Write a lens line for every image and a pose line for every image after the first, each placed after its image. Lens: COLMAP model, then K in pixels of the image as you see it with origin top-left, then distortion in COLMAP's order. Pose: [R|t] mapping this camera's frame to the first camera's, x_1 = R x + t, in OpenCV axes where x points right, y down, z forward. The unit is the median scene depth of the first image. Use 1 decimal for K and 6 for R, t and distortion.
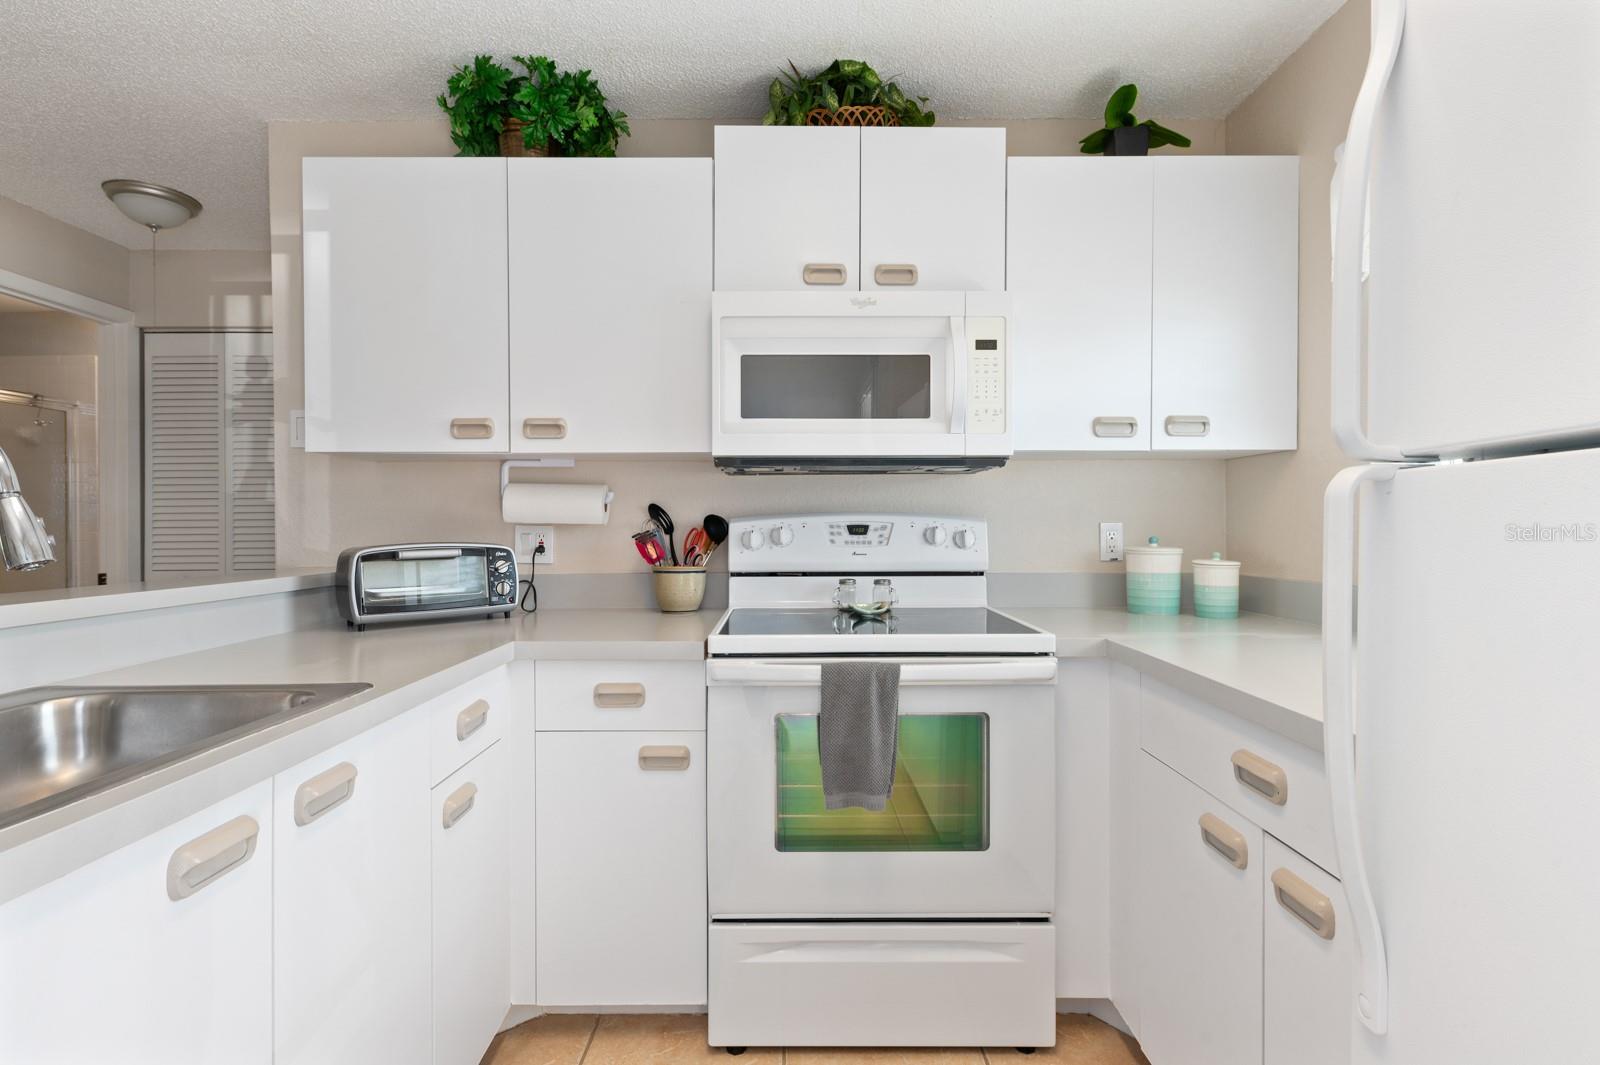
lens RADIAL K [[735.6, 0, 800.4], [0, 735.6, 530.1], [0, 0, 1]] dist [0.004944, 0.000216]
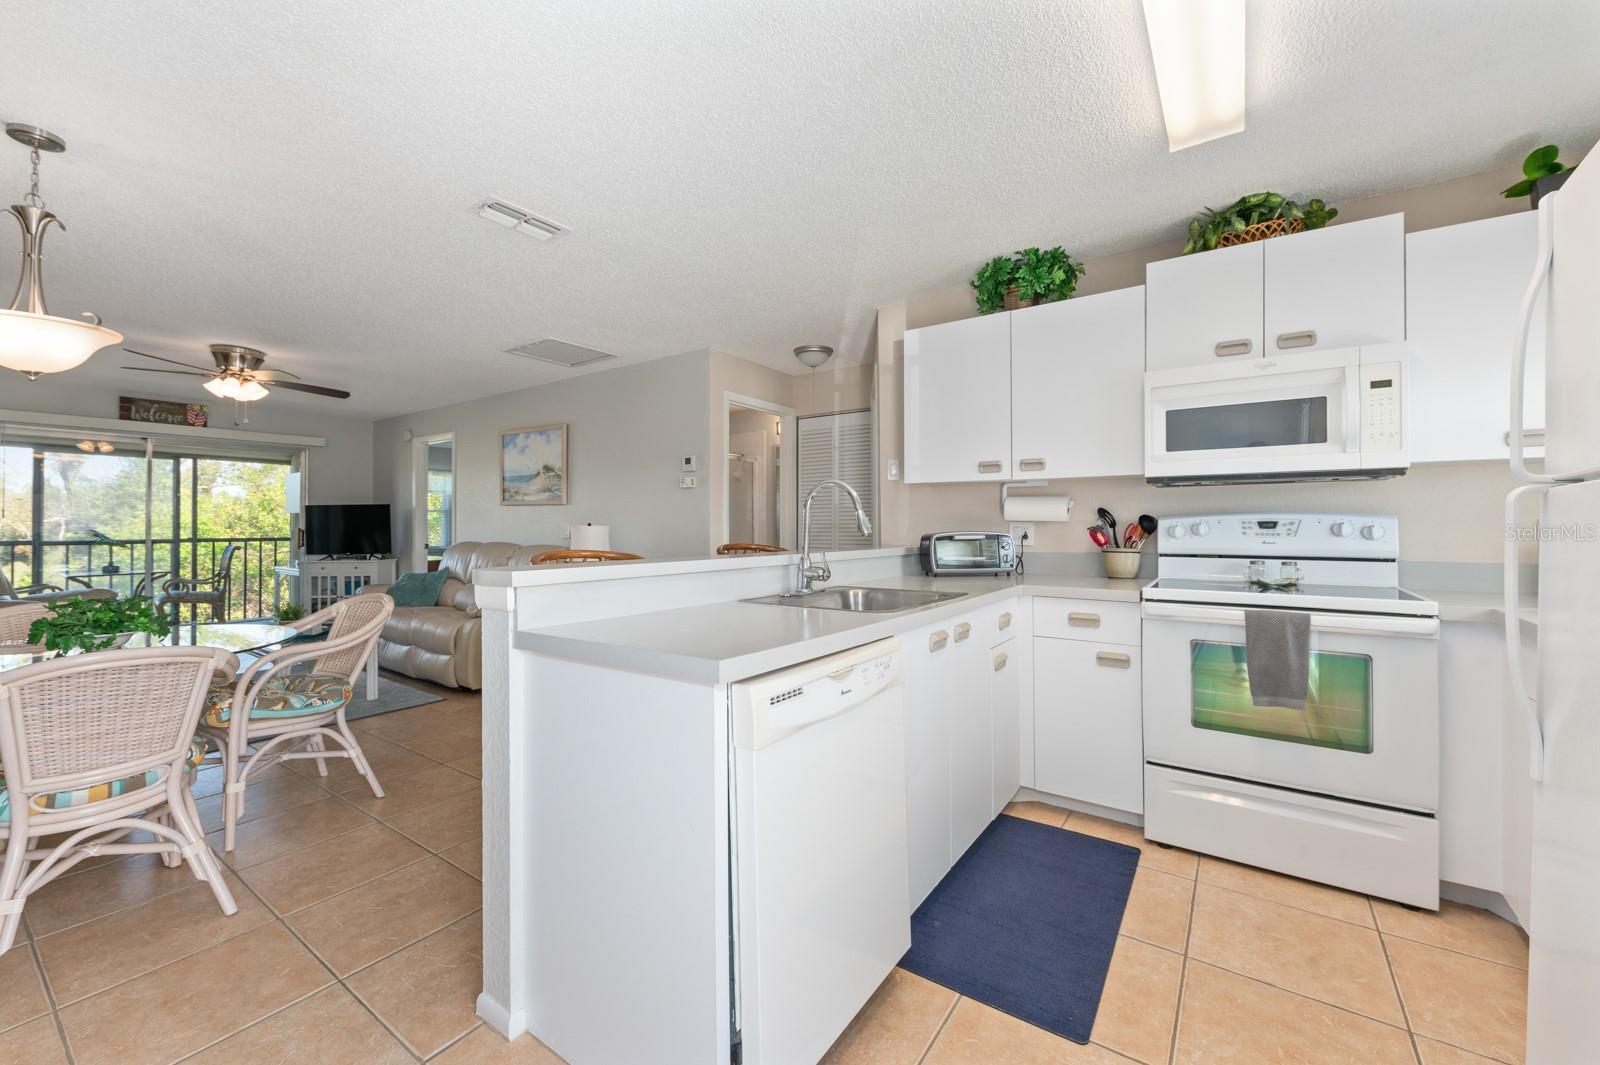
lens RADIAL K [[629.4, 0, 797.7], [0, 629.4, 518.2], [0, 0, 1]] dist [0.014698, -0.007674]
pose [[0.812929, -0.004465, -0.582345, 0.058118], [-0.005402, 0.999870, -0.015207, 0.010560], [0.582337, 0.015508, 0.812799, -0.490295]]
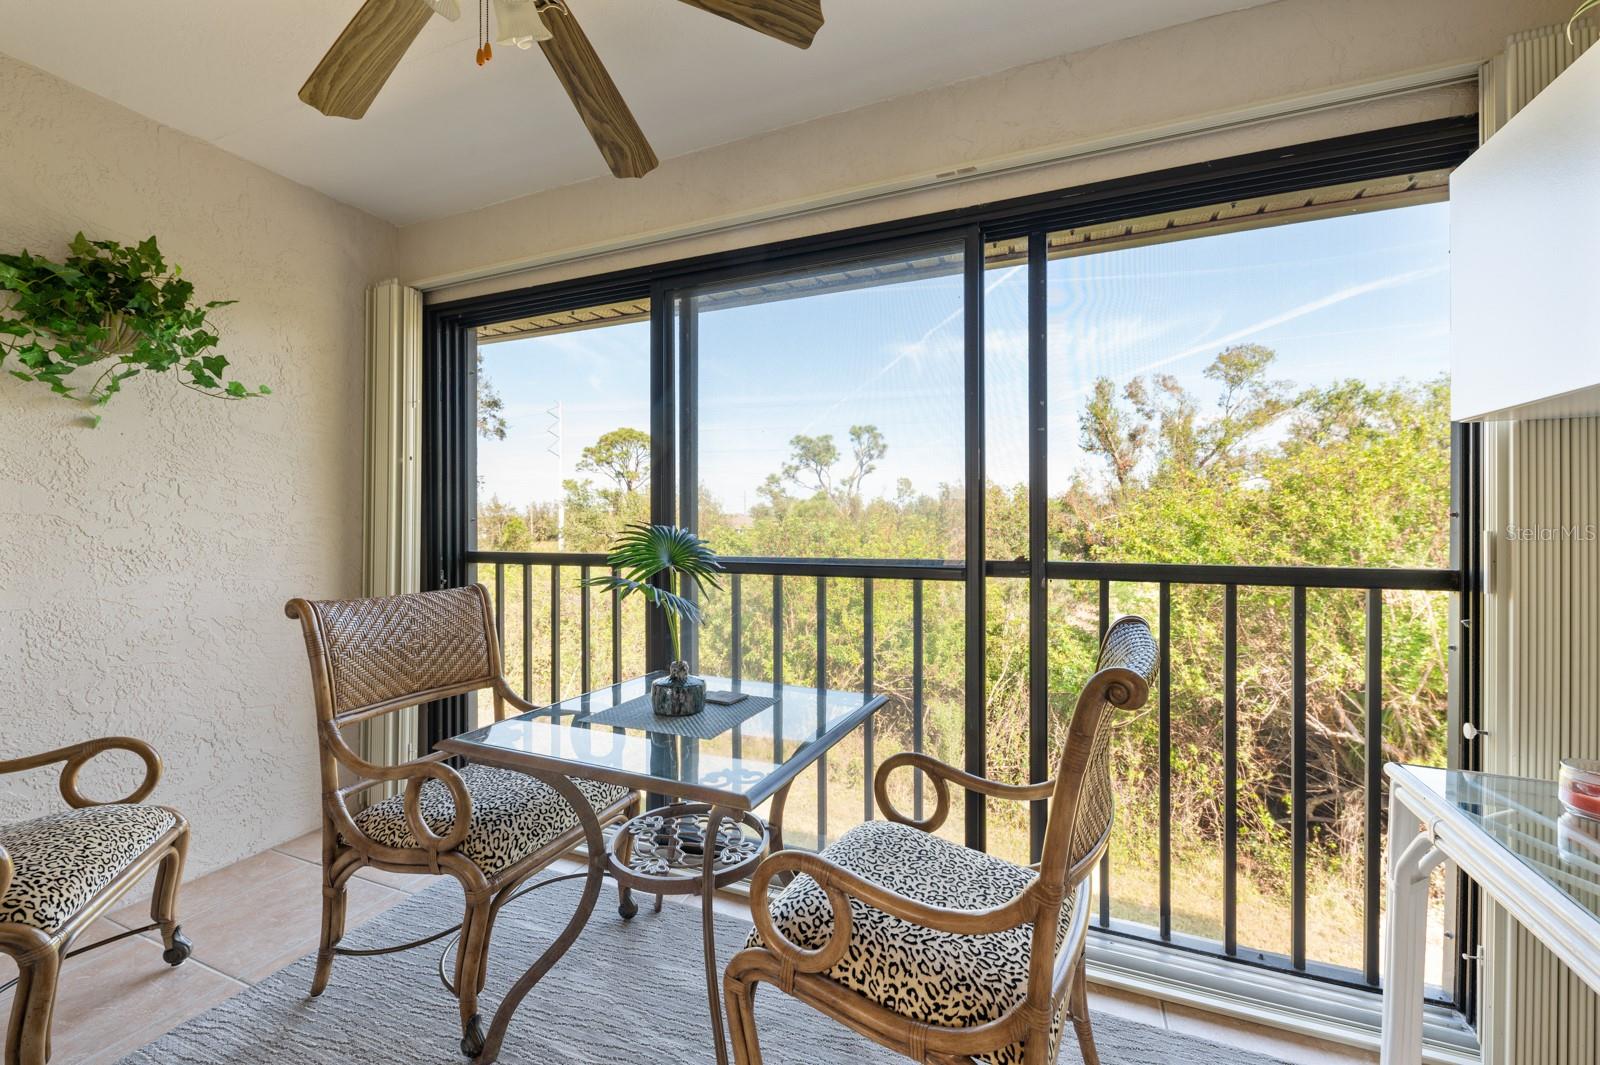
lens RADIAL K [[625.4, 0, 799.1], [0, 625.4, 528.5], [0, 0, 1]] dist [0.013563, -0.000041]
pose [[-0.395772, 0.011247, -0.918280, -5.436652], [-0.006693, 0.999863, 0.015131, 0.040958], [0.918324, 0.012135, -0.395643, 0.861482]]
